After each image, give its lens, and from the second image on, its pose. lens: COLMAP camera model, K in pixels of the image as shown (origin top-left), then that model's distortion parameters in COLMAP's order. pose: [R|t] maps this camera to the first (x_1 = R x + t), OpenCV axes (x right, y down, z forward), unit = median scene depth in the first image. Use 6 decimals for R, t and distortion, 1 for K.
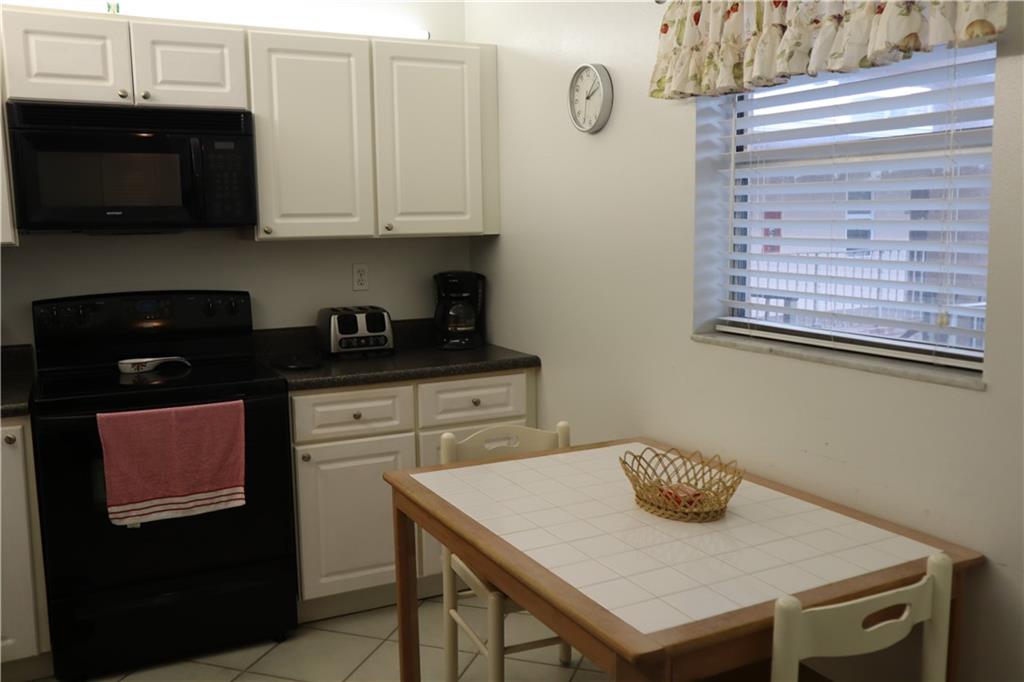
lens RADIAL K [[893.4, 0, 512.0], [0, 893.4, 341.0], [0, 0, 1]] dist [-0.076655, 0.114779]
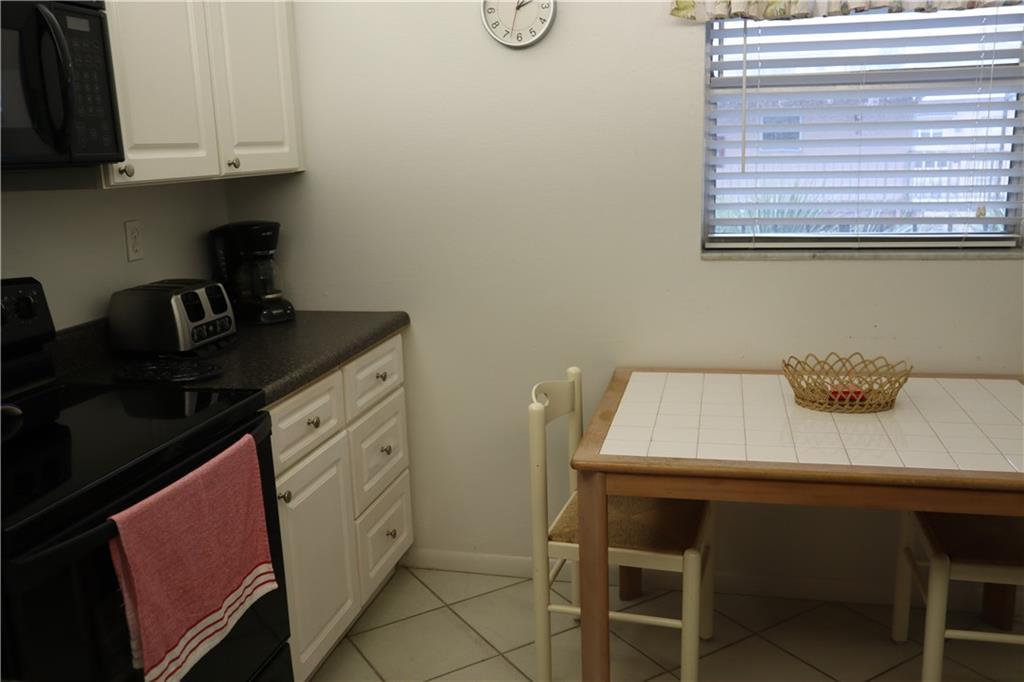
lens RADIAL K [[893.4, 0, 512.0], [0, 893.4, 341.0], [0, 0, 1]] dist [-0.076655, 0.114779]
pose [[0.646219, -0.172622, 0.743373, -0.632480], [0.125424, 0.984860, 0.119666, -0.051495], [-0.752775, 0.015906, 0.658086, 0.423995]]
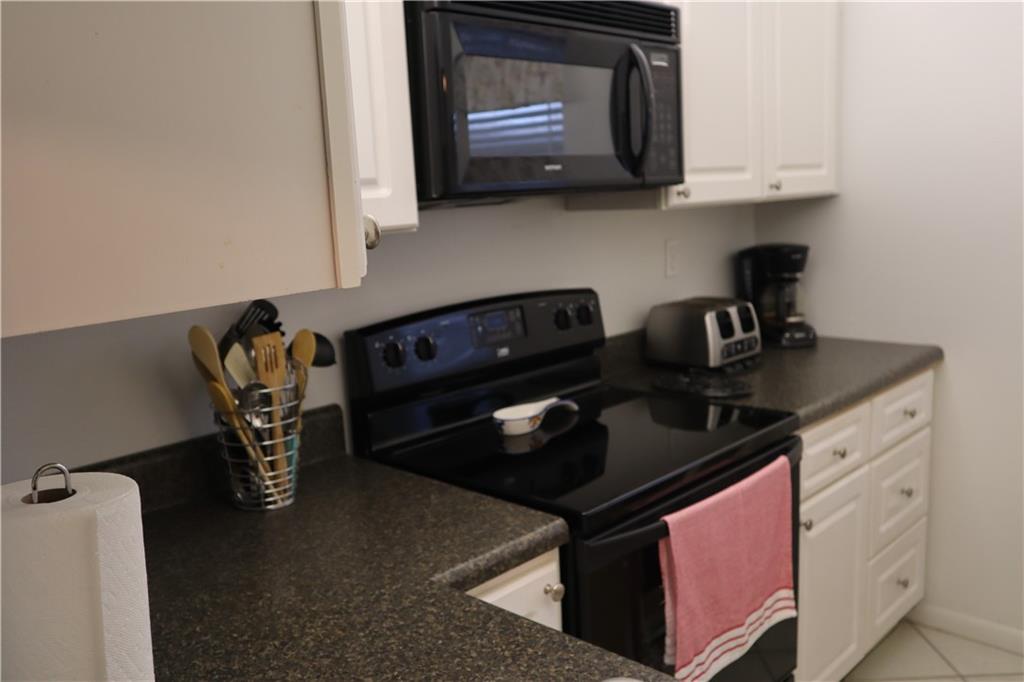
lens RADIAL K [[893.4, 0, 512.0], [0, 893.4, 341.0], [0, 0, 1]] dist [-0.076655, 0.114779]
pose [[0.942127, -0.087680, 0.323587, -0.673489], [0.078484, 0.996056, 0.041388, -0.056900], [-0.325940, -0.013597, 0.945293, 0.450604]]
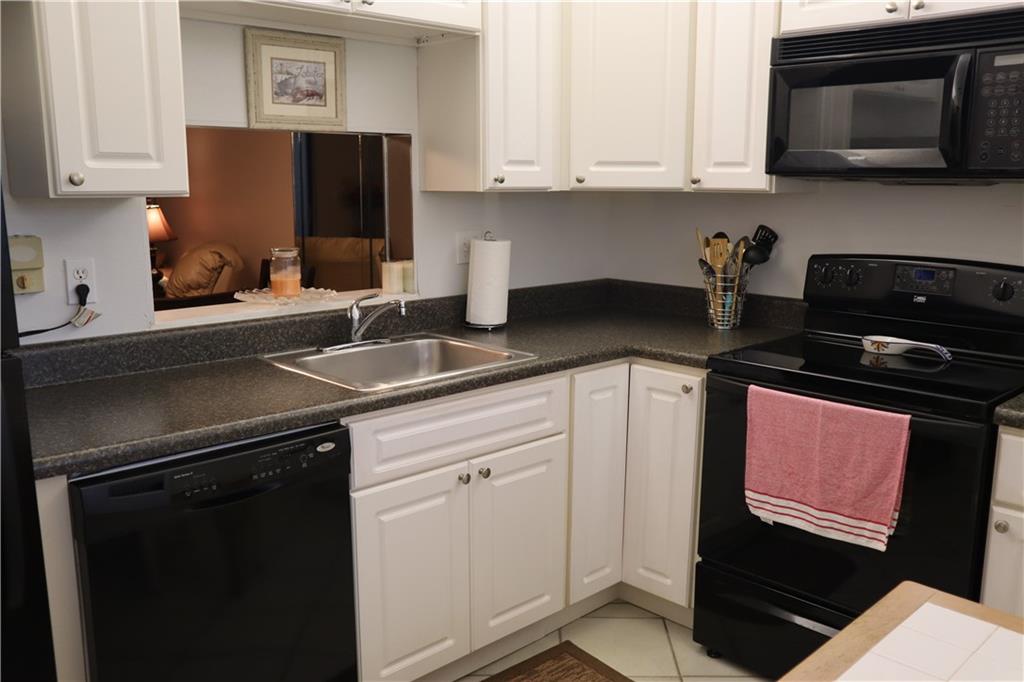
lens RADIAL K [[893.4, 0, 512.0], [0, 893.4, 341.0], [0, 0, 1]] dist [-0.076655, 0.114779]
pose [[0.293822, 0.189132, -0.936962, 0.264799], [-0.136321, 0.978501, 0.154768, -0.060597], [0.946090, 0.082253, 0.313287, 0.446153]]
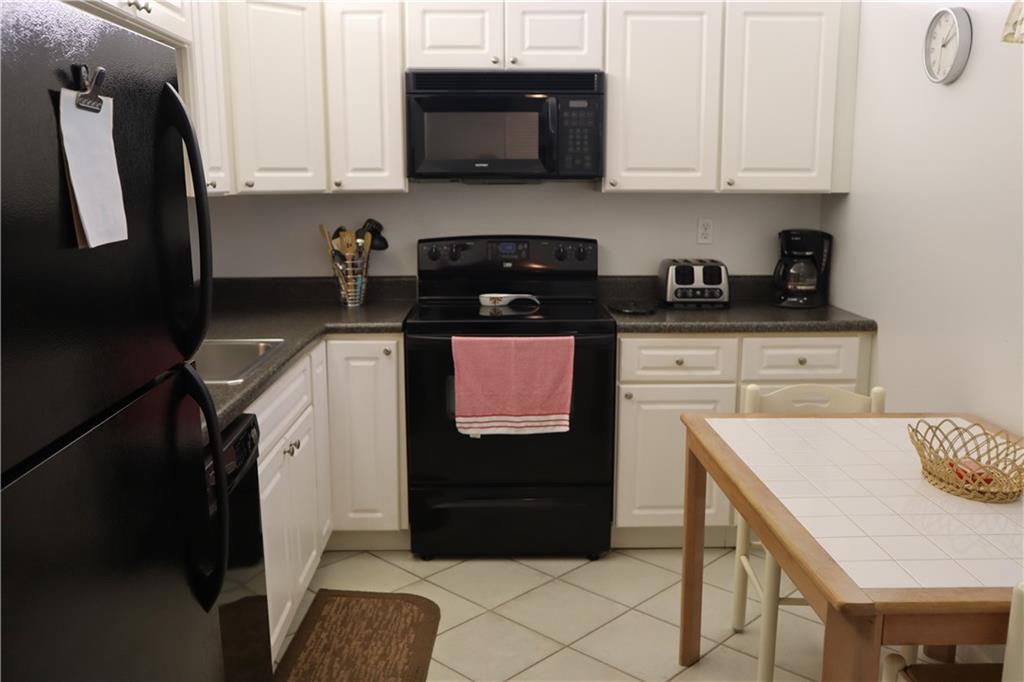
lens RADIAL K [[893.4, 0, 512.0], [0, 893.4, 341.0], [0, 0, 1]] dist [-0.076655, 0.114779]
pose [[0.901501, 0.089420, -0.423438, 0.095583], [-0.069275, 0.995621, 0.062765, 0.007323], [0.427196, -0.027249, 0.903748, -0.035183]]
